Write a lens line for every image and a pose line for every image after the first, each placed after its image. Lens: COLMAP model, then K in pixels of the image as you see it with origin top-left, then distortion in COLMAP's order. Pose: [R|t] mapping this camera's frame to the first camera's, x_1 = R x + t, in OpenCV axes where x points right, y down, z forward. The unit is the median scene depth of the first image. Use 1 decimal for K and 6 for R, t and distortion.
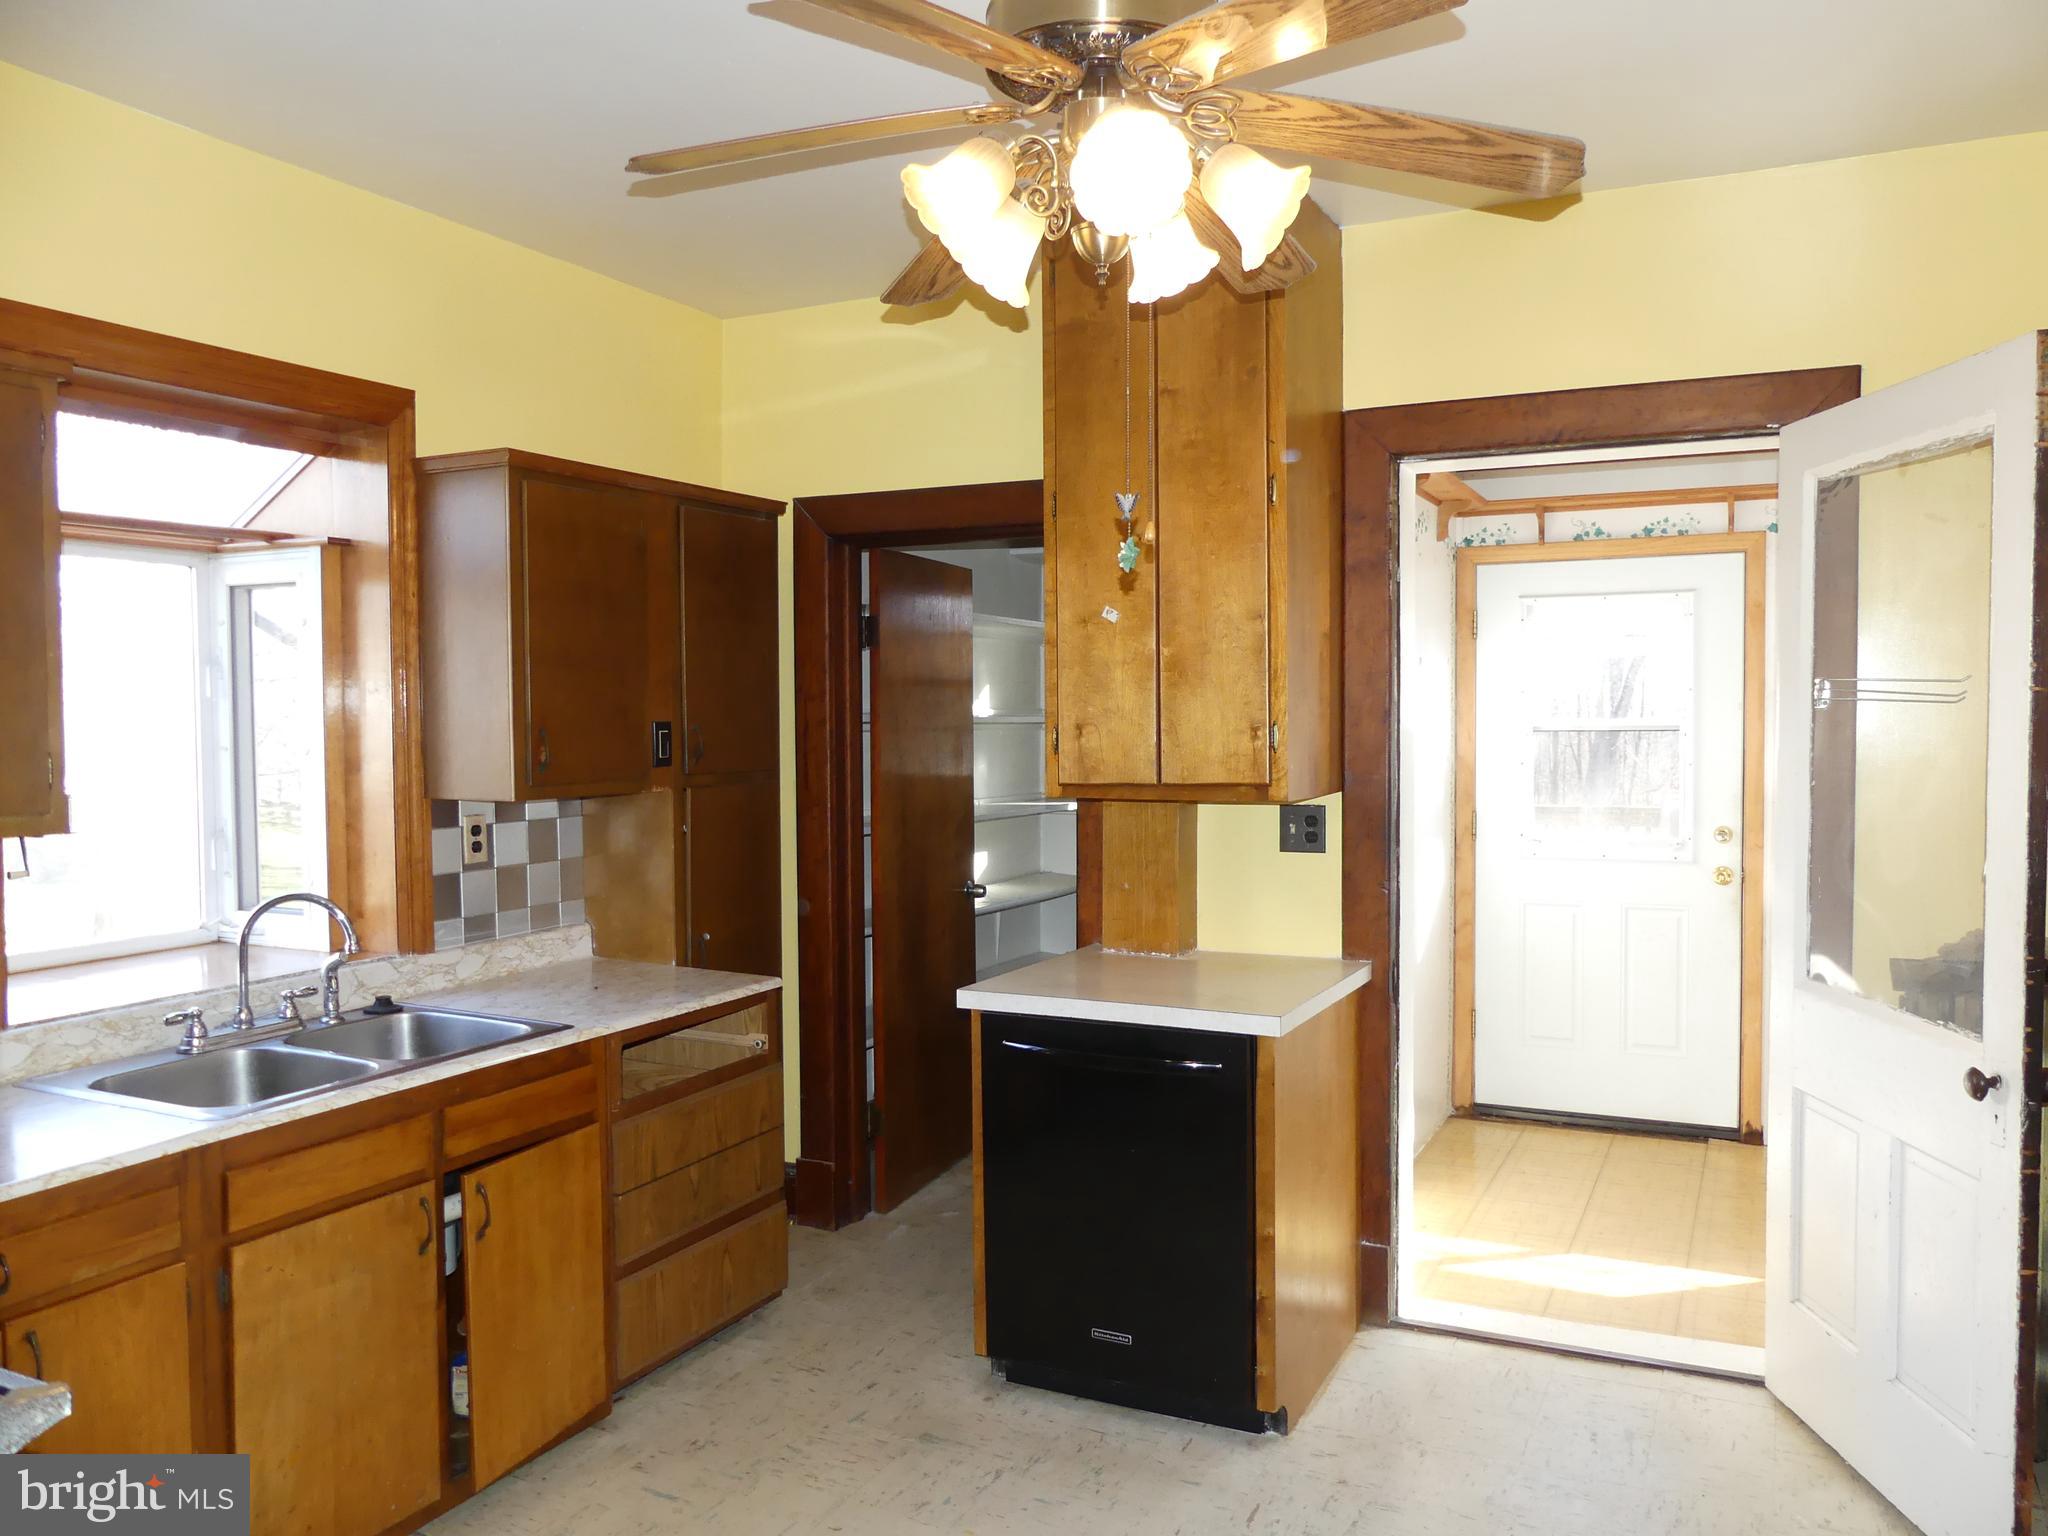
lens RADIAL K [[1508.0, 0, 1024.0], [0, 1508.0, 768.0], [0, 0, 1]] dist [-0.060823, 0.040700]
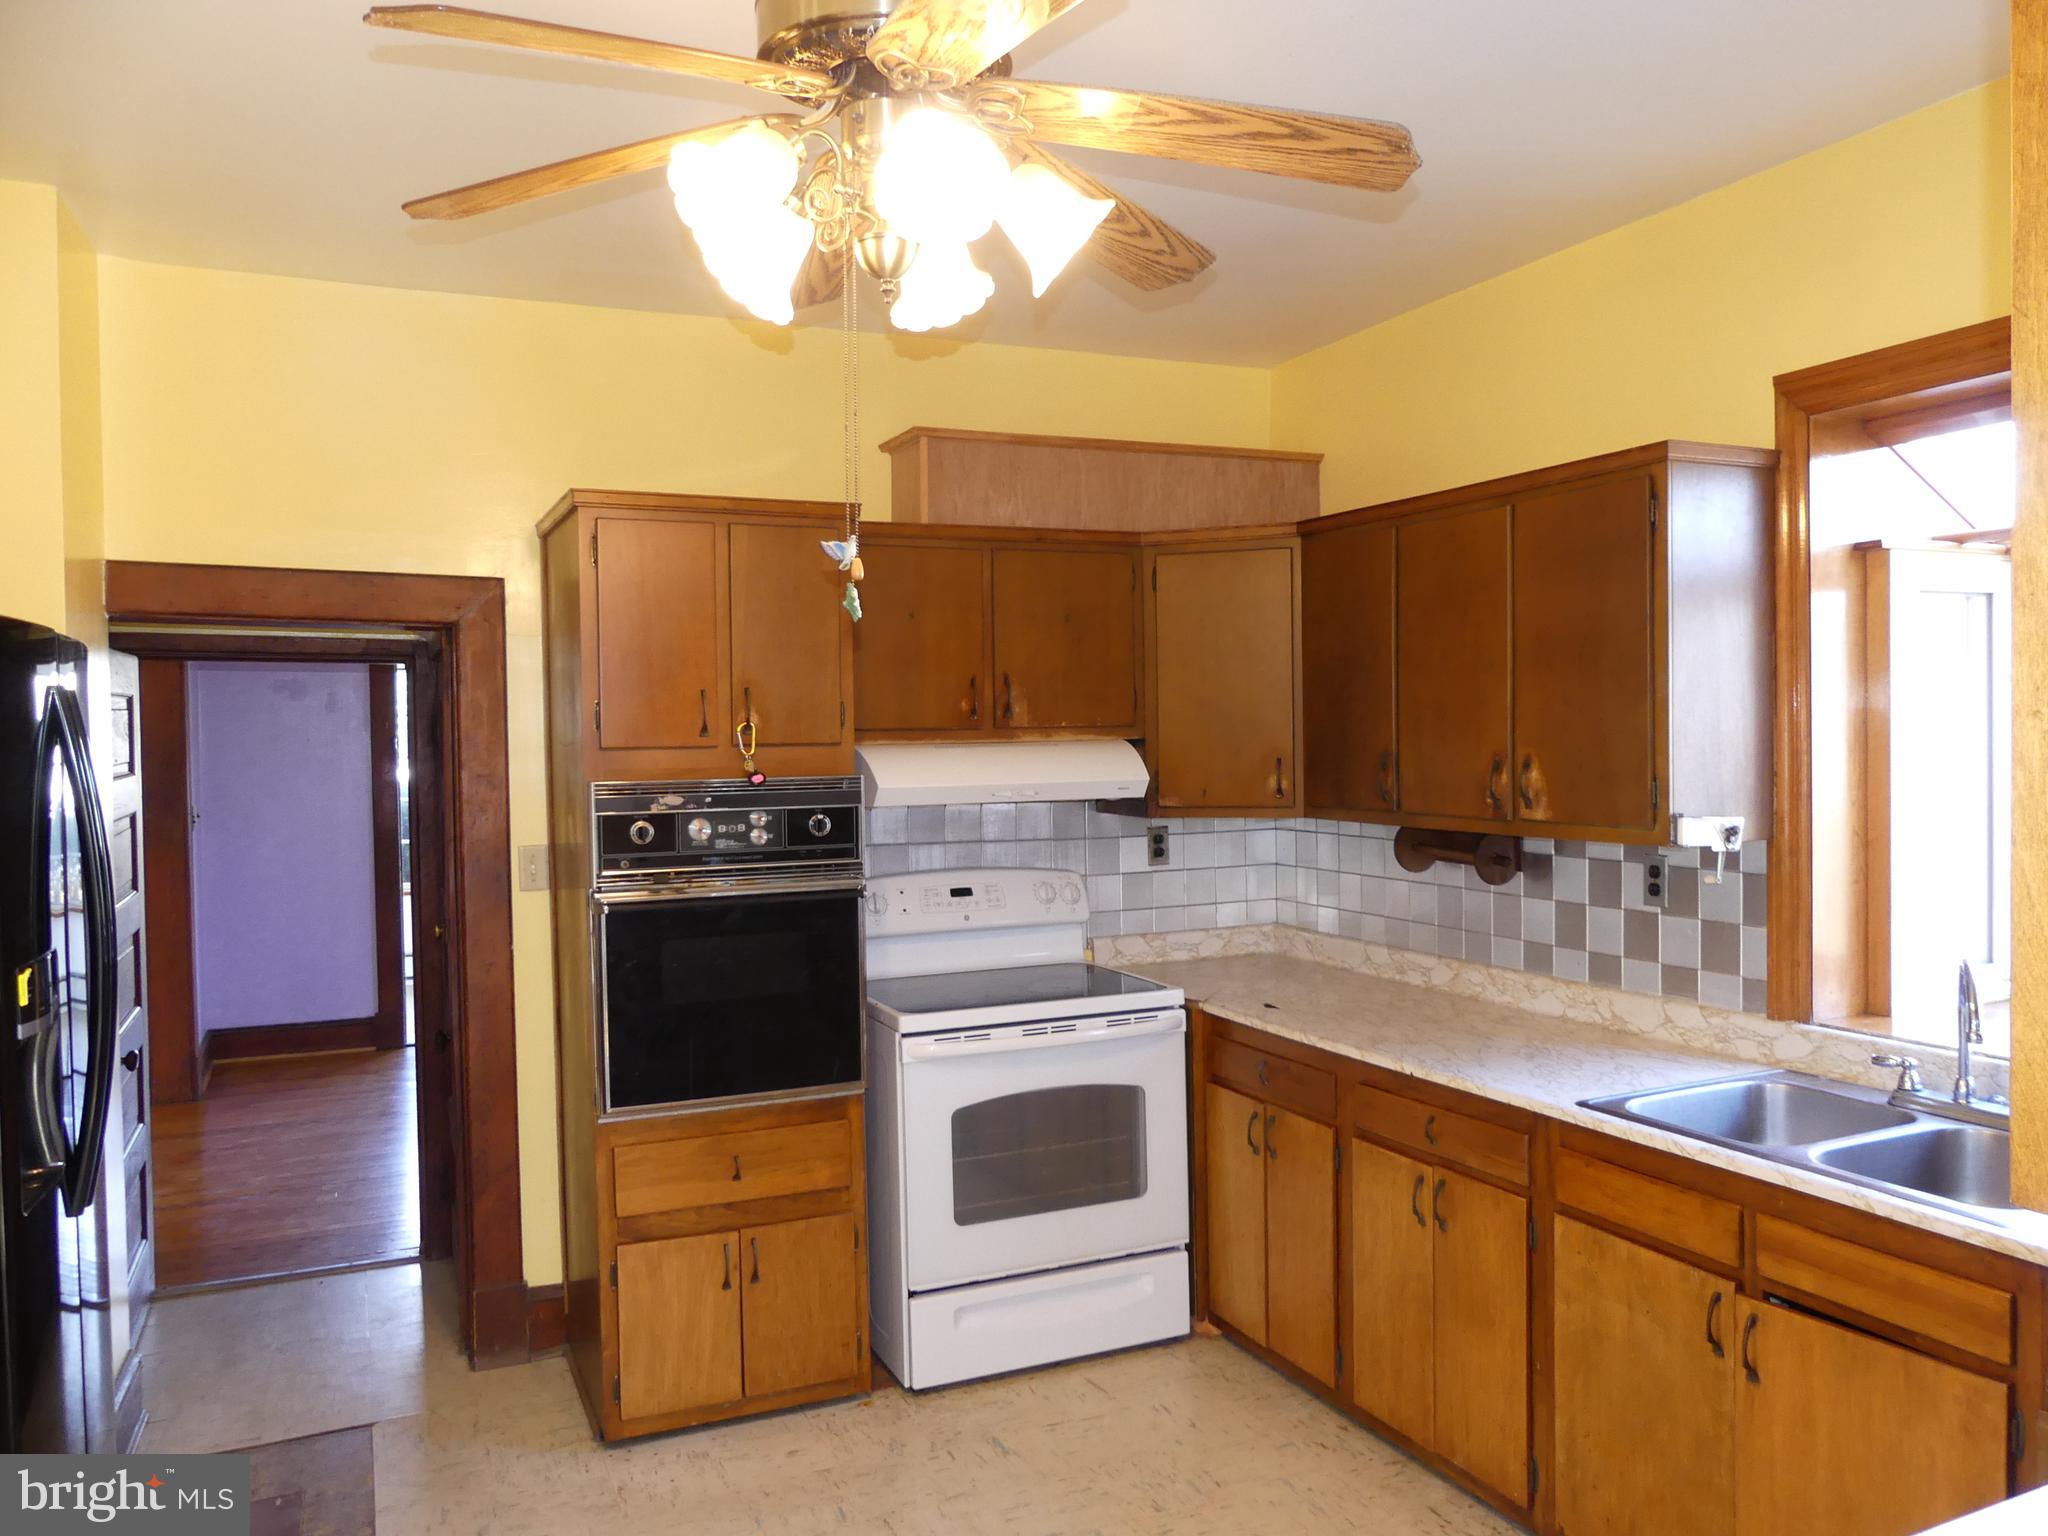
lens RADIAL K [[1493.2, 0, 1024.0], [0, 1493.2, 768.0], [0, 0, 1]] dist [-0.054379, 0.004302]
pose [[-0.637176, 0.033085, -0.770007, 0.475977], [-0.004320, 0.998909, 0.046495, -0.058851], [0.770706, 0.032951, -0.636339, 1.102122]]
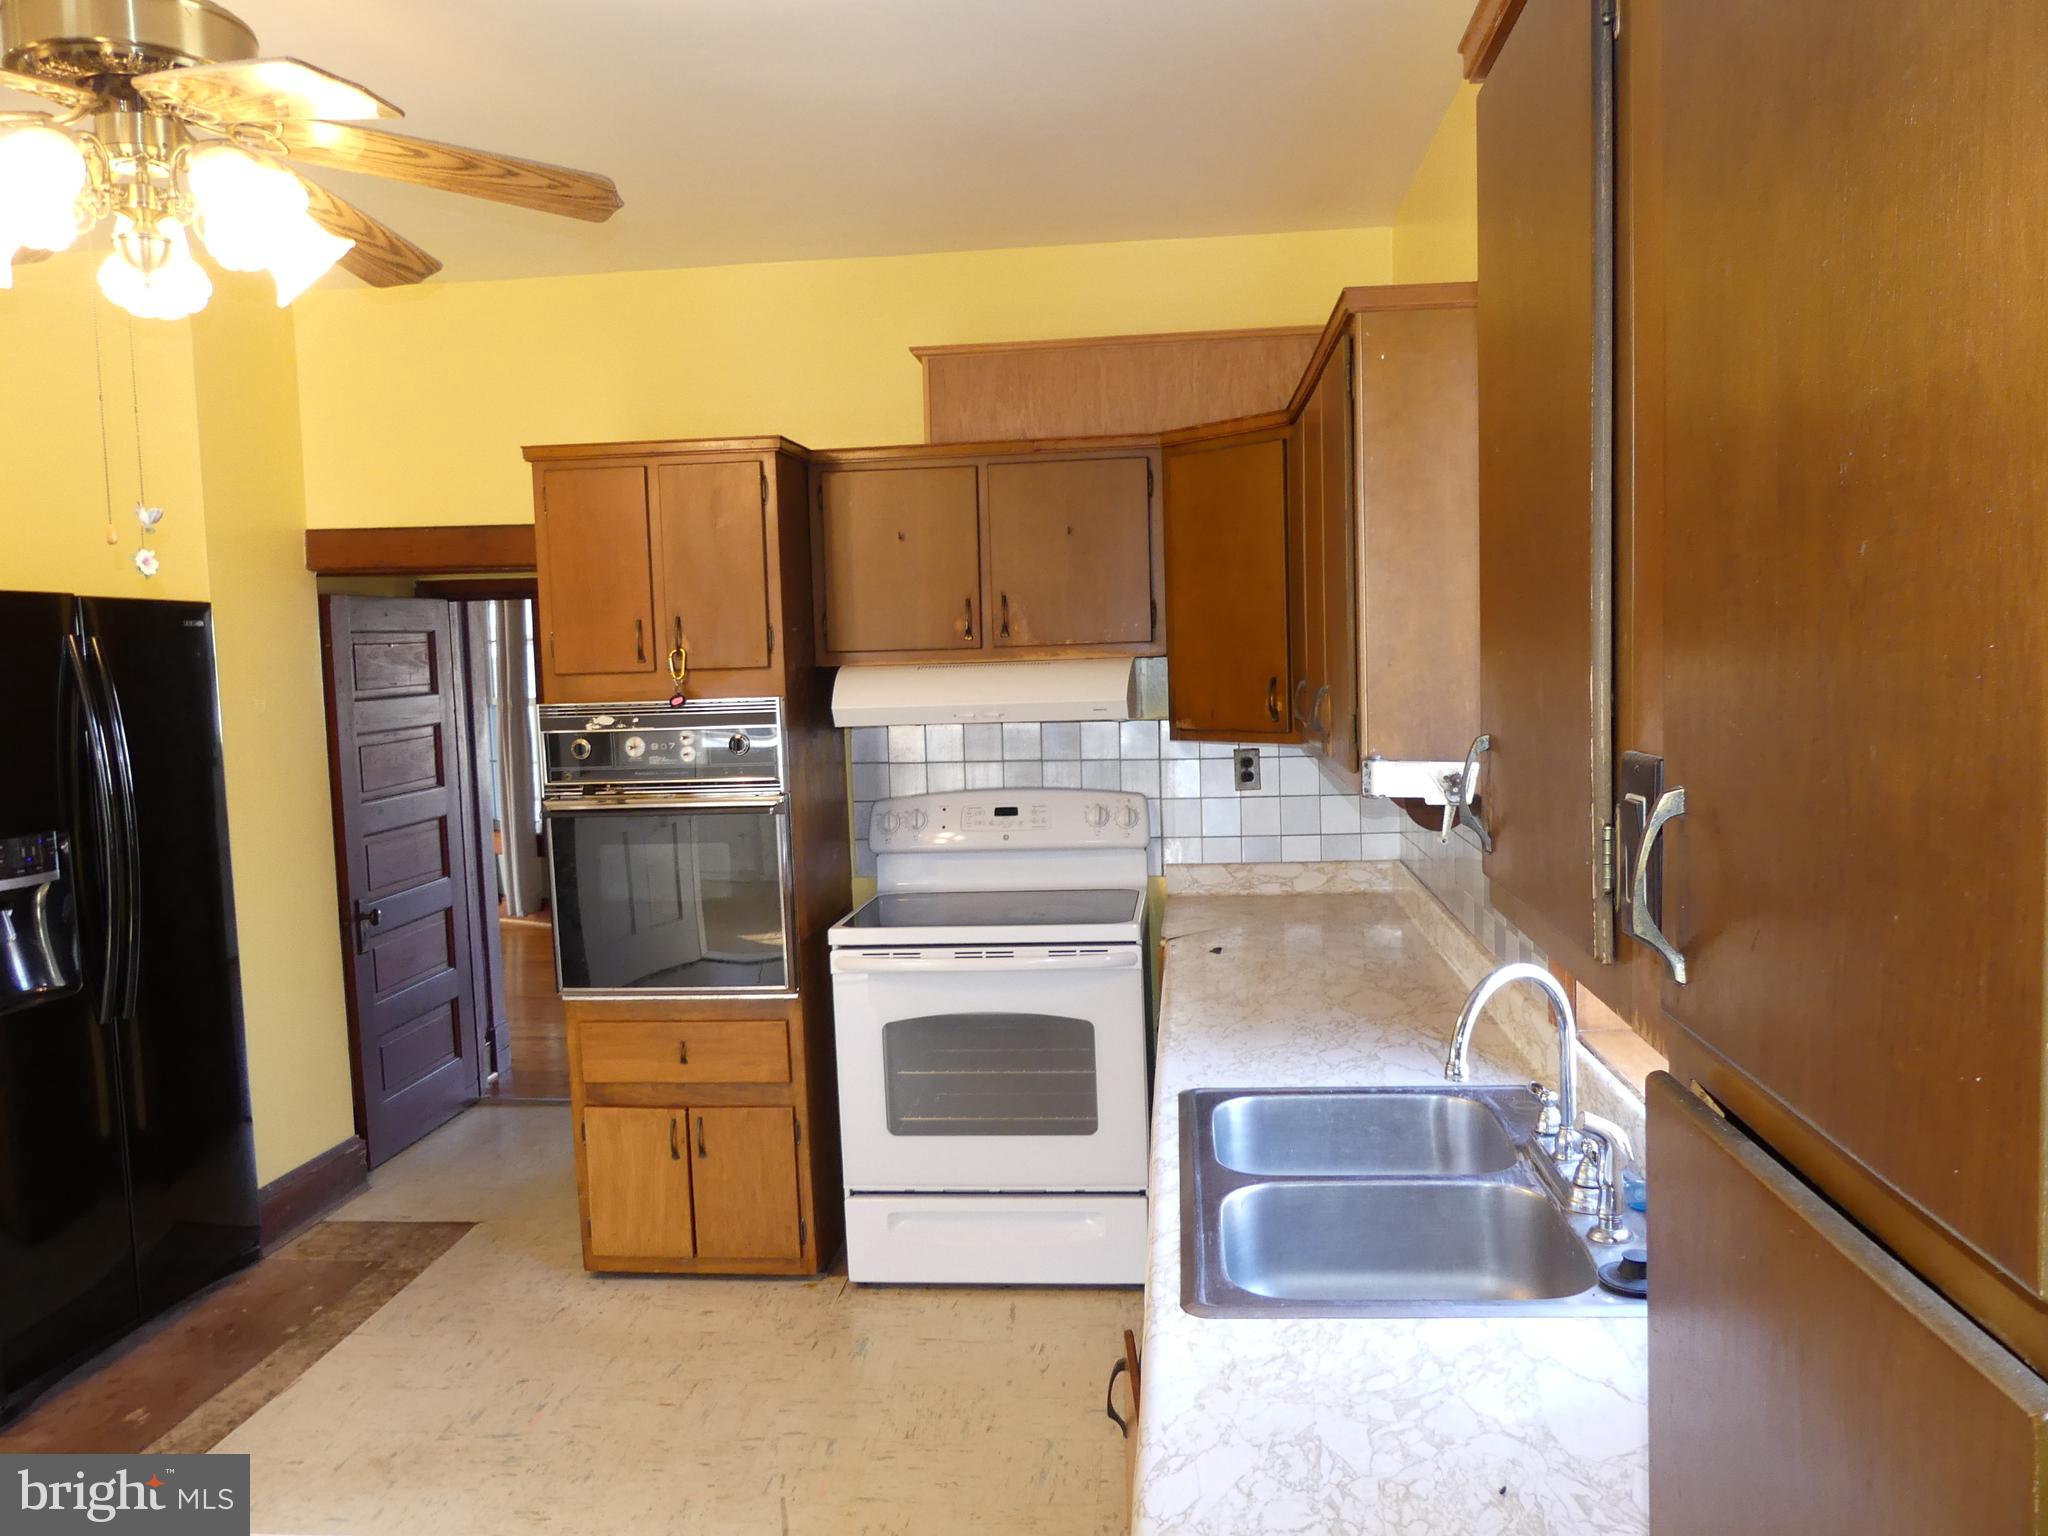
lens RADIAL K [[1485.5, 0, 1024.0], [0, 1485.5, 768.0], [0, 0, 1]] dist [-0.058925, -0.000009]
pose [[-0.931535, 0.061552, -0.358405, -0.080047], [0.024366, 0.993921, 0.107364, -0.066461], [0.362835, 0.091280, -0.927372, 1.462159]]
